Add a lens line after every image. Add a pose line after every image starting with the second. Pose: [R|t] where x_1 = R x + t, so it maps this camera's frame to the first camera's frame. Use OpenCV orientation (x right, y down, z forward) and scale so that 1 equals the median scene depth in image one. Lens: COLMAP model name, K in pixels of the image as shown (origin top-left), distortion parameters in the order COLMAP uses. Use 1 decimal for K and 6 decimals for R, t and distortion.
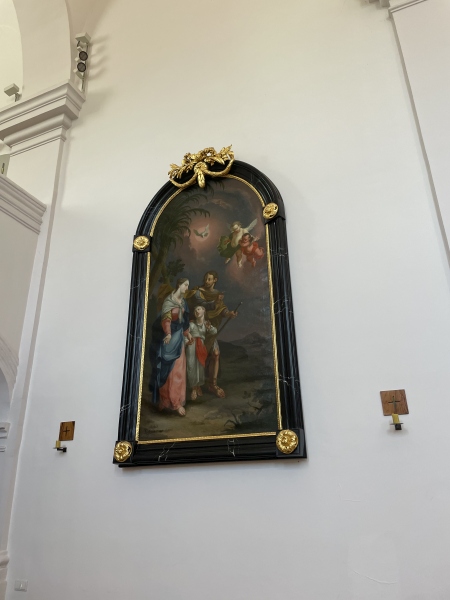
lens RADIAL K [[452.0, 0, 224.3], [0, 452.0, 291.7], [0, 0, 1]] dist [0.109878, -0.139206]
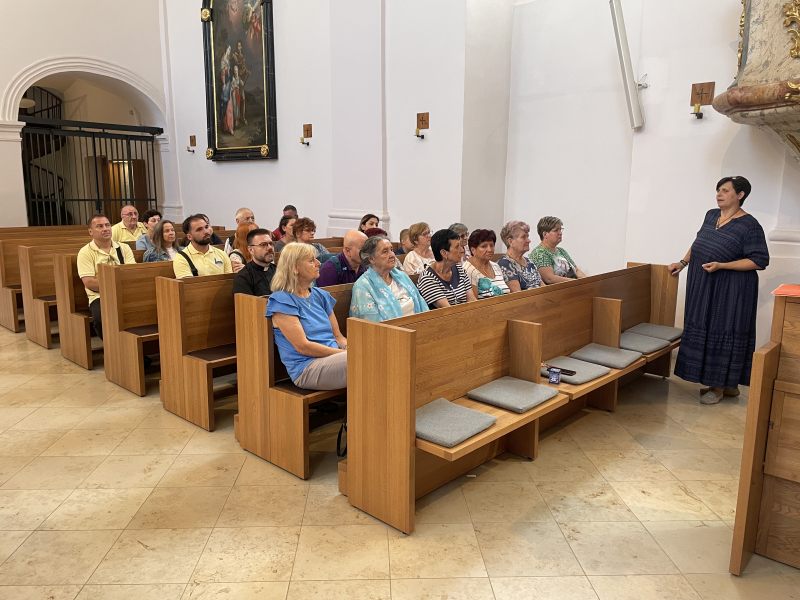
lens RADIAL K [[602.7, 0, 400.0], [0, 602.7, 300.0], [0, 0, 1]] dist [0.109878, -0.139206]
pose [[0.946509, 0.085850, -0.311047, 1.240352], [0.100259, 0.838003, 0.536376, -0.378607], [0.306706, -0.538870, 0.784571, -0.960991]]
